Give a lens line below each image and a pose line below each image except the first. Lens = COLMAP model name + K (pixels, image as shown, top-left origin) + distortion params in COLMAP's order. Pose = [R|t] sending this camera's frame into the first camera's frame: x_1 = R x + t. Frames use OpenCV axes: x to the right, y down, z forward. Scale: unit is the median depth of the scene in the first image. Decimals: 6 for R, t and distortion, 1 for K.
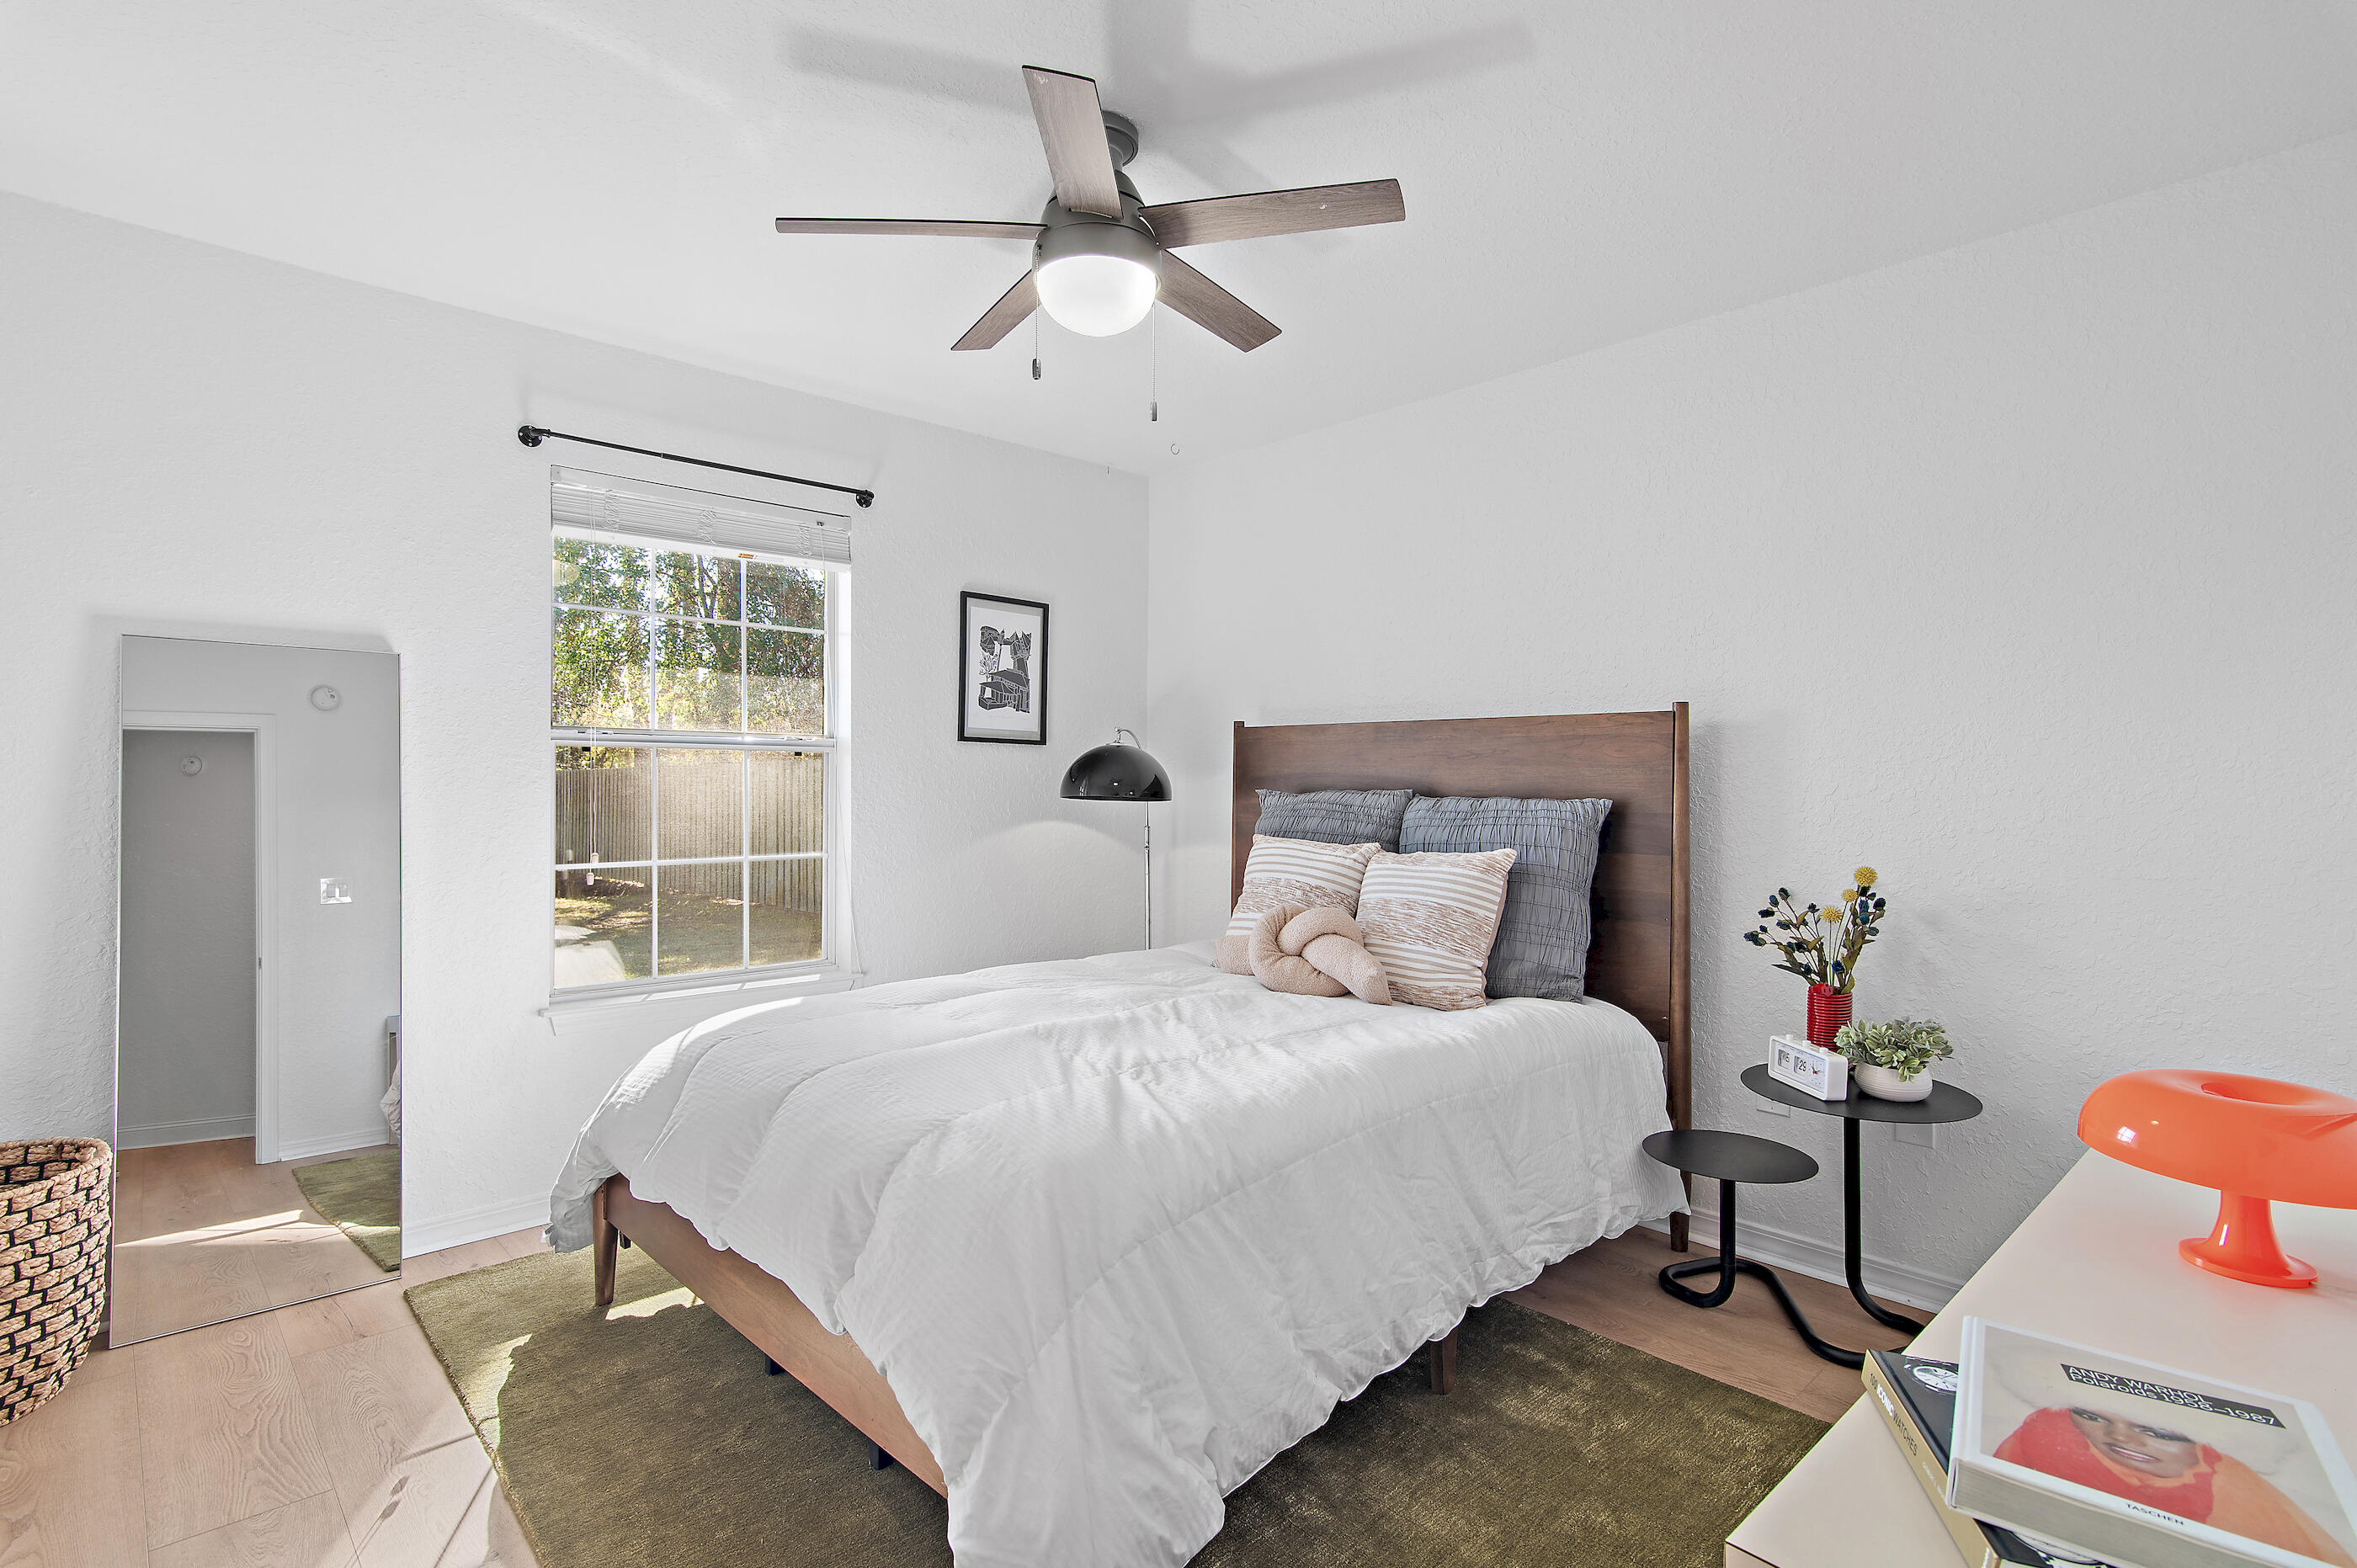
lens RADIAL K [[1151.2, 0, 1184.7], [0, 1151.2, 795.3], [0, 0, 1]] dist [0.017654, -0.000053]
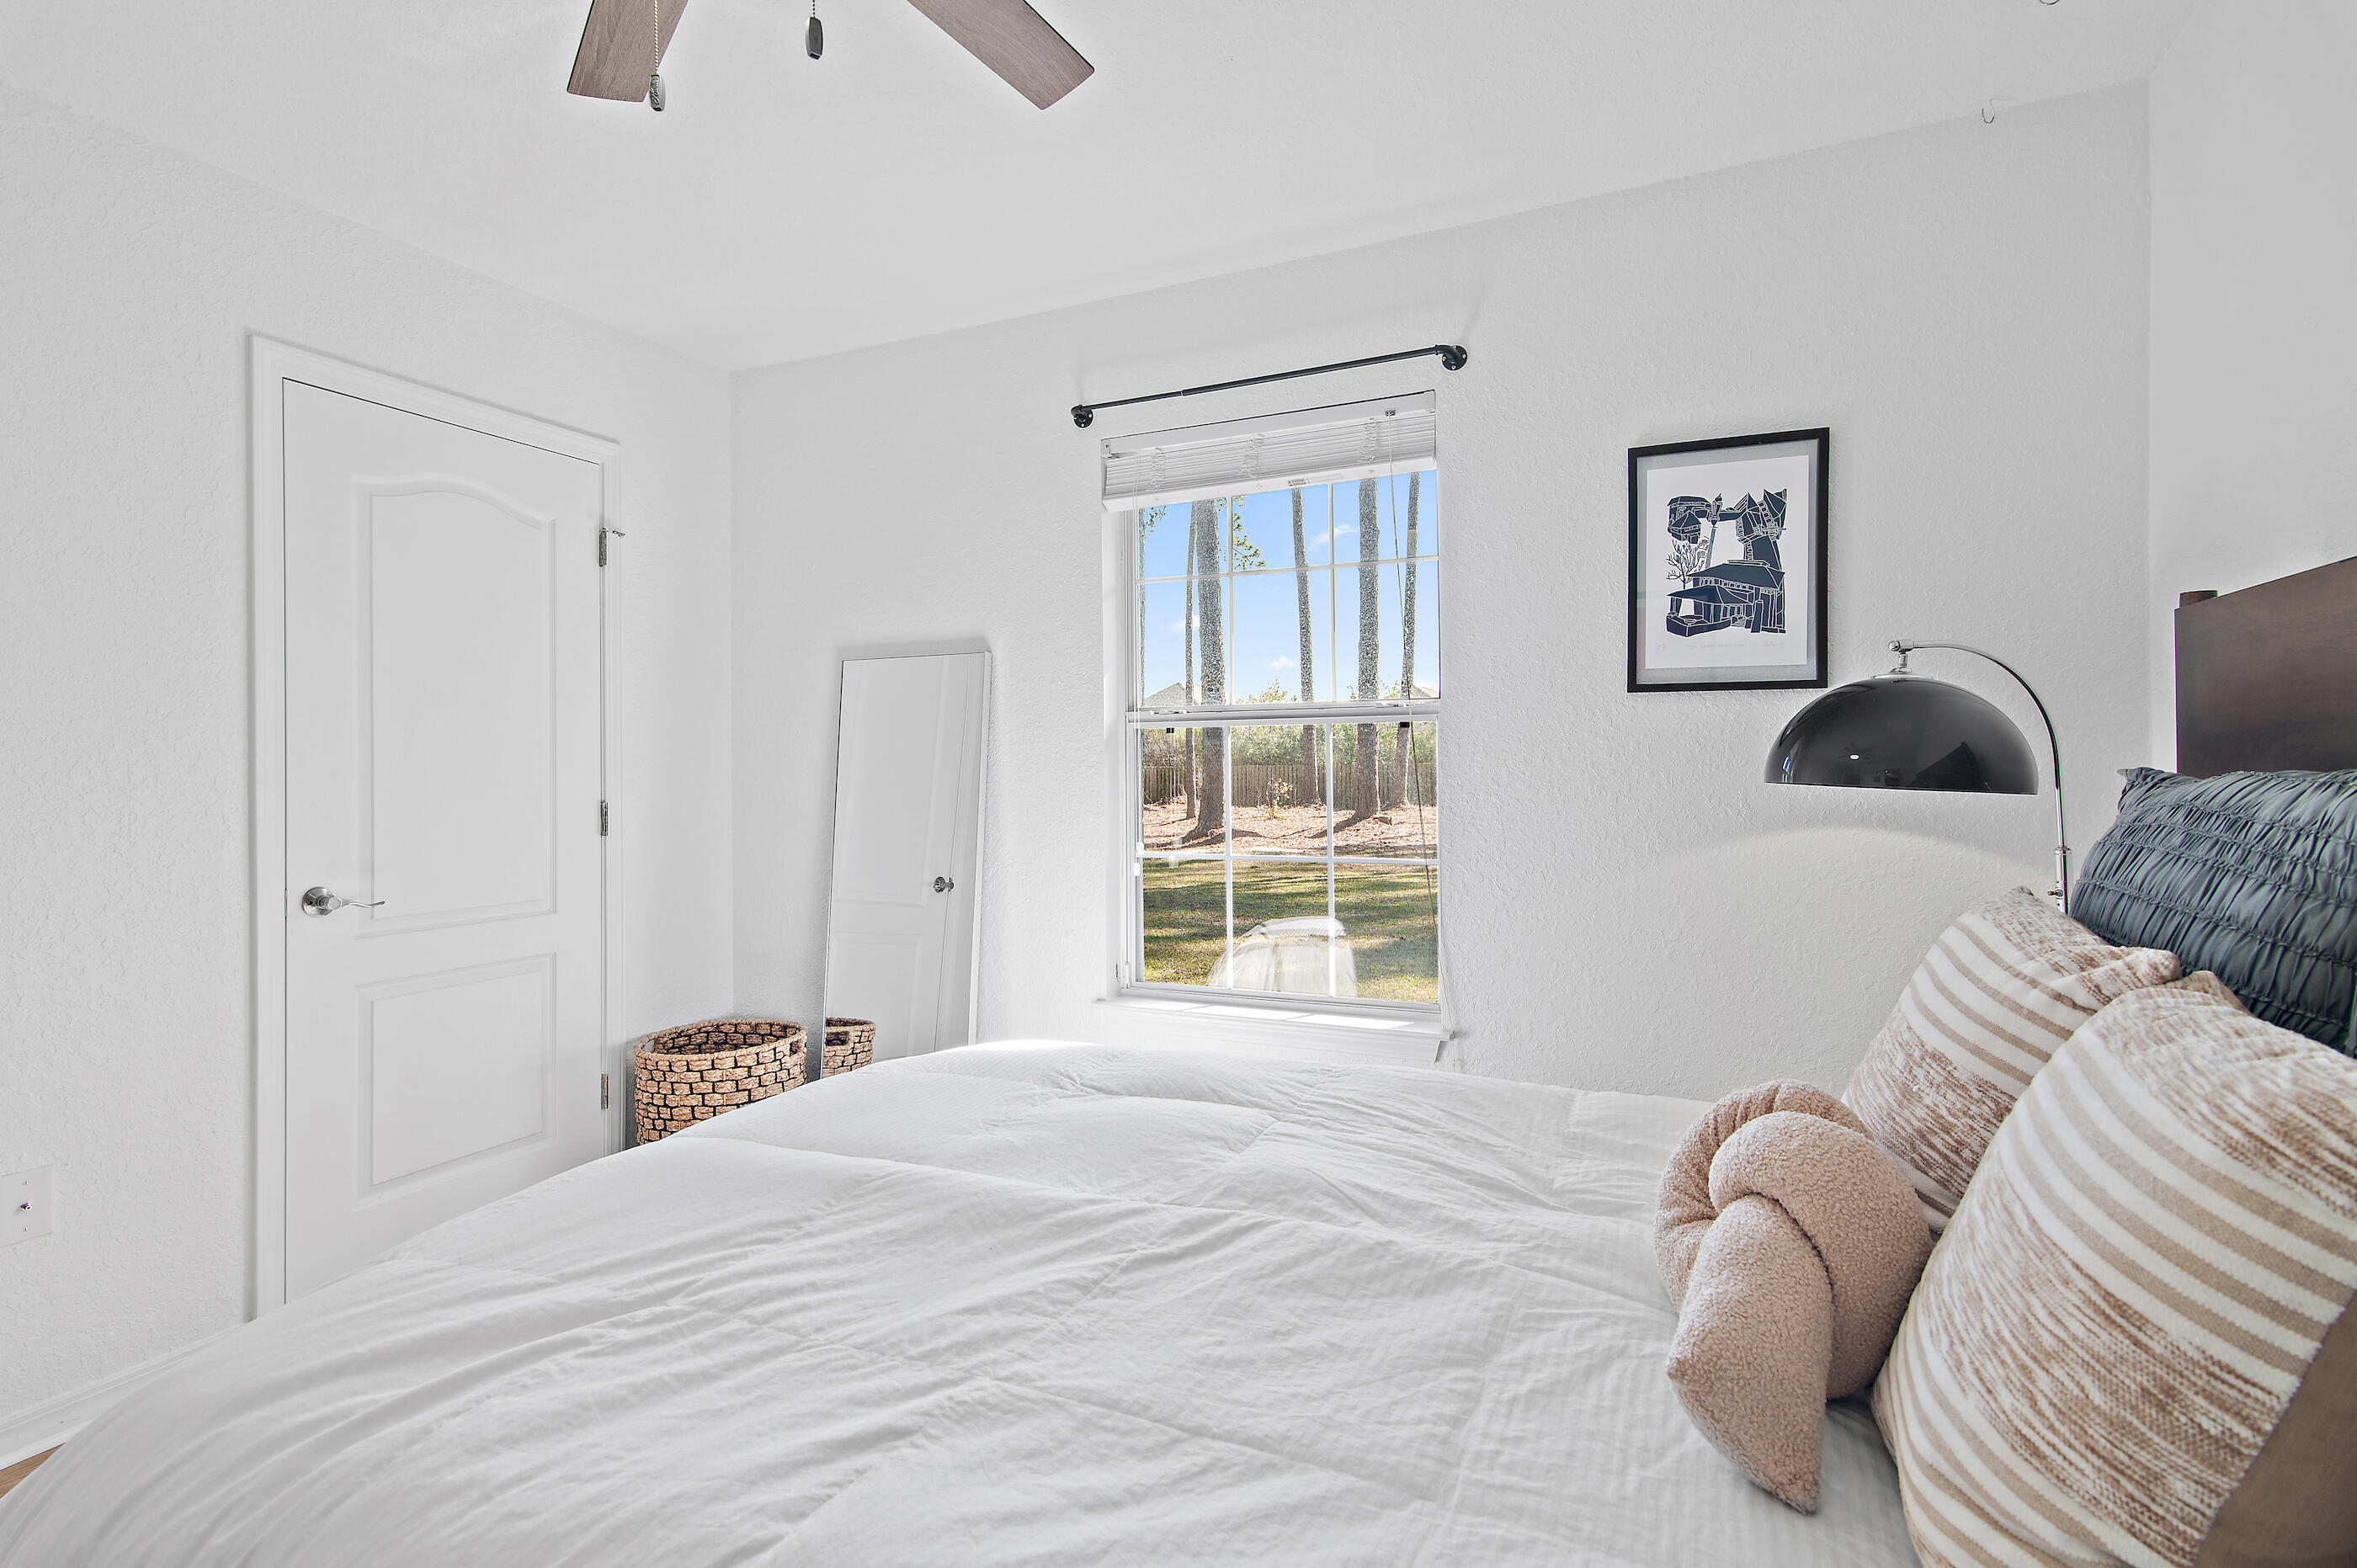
lens RADIAL K [[1151.2, 0, 1179.4], [0, 1151.2, 766.3], [0, 0, 1]] dist [0.017654, -0.000053]
pose [[0.377529, -0.006451, -0.925975, 0.282604], [0.002131, 0.999979, -0.006098, -0.003859], [0.925995, 0.000328, 0.377535, 0.531936]]
